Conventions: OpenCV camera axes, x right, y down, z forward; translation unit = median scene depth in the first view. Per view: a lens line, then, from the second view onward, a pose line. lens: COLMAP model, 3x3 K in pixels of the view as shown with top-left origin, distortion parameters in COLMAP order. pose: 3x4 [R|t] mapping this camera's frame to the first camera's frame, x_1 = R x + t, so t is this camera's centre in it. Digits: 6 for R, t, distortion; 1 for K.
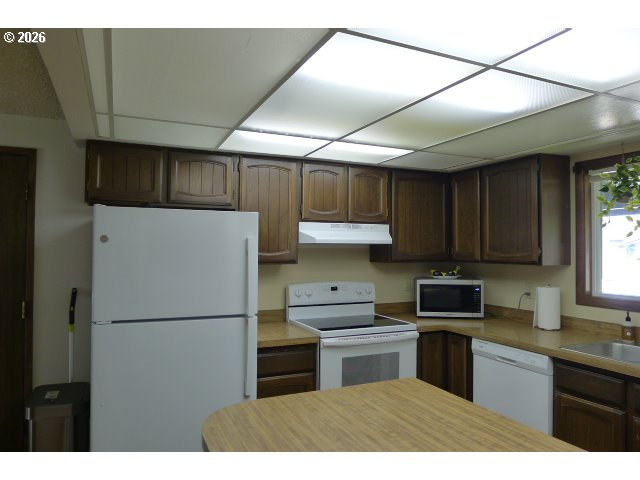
lens RADIAL K [[448.4, 0, 316.4], [0, 448.4, 238.0], [0, 0, 1]] dist [-0.058001, 0.022853]
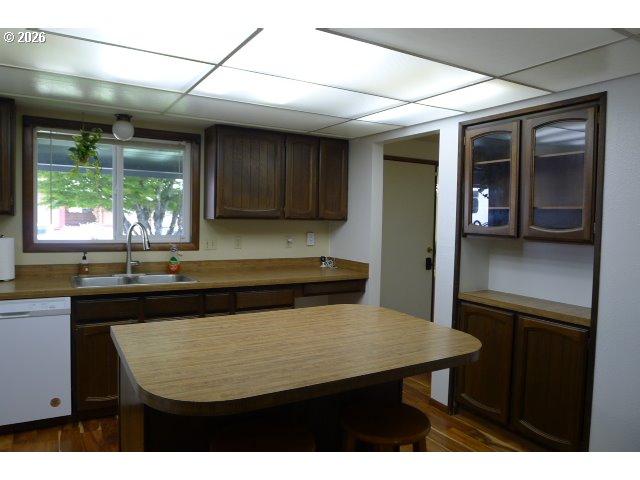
lens RADIAL K [[445.9, 0, 315.0], [0, 445.9, 238.6], [0, 0, 1]] dist [-0.034846, 0.002353]
pose [[-0.111162, -0.059729, 0.992006, -0.523176], [-0.049464, 0.997288, 0.054504, 0.026539], [-0.992571, -0.043009, -0.113815, 0.435961]]
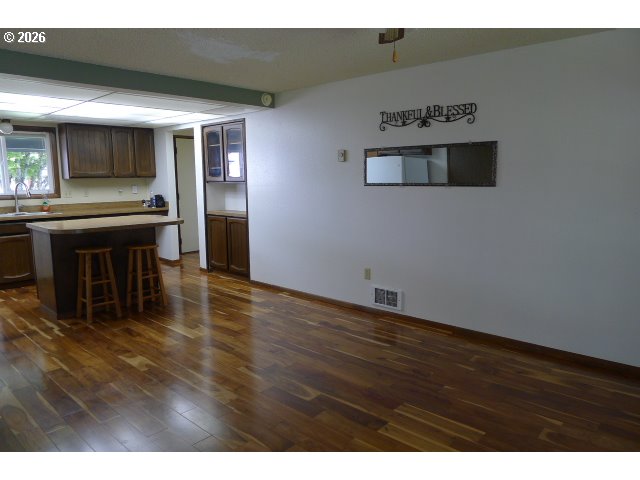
lens RADIAL K [[445.9, 0, 315.0], [0, 445.9, 238.6], [0, 0, 1]] dist [-0.034846, 0.002353]
pose [[-0.389283, -0.133422, 0.911404, -1.628930], [-0.019443, 0.990424, 0.136685, 0.026527], [-0.920913, 0.035488, -0.388149, 0.326630]]
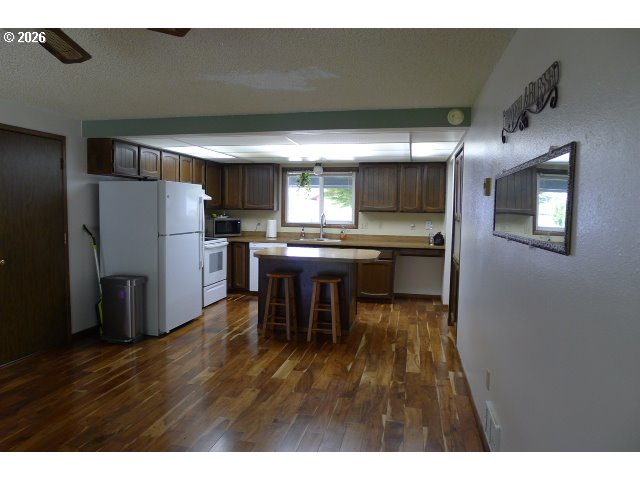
lens RADIAL K [[445.9, 0, 315.0], [0, 445.9, 238.6], [0, 0, 1]] dist [-0.034846, 0.002353]
pose [[0.597048, -0.050878, 0.800591, -1.273155], [-0.033113, 0.995573, 0.087963, -0.004965], [-0.801522, -0.079028, 0.592720, -0.610648]]
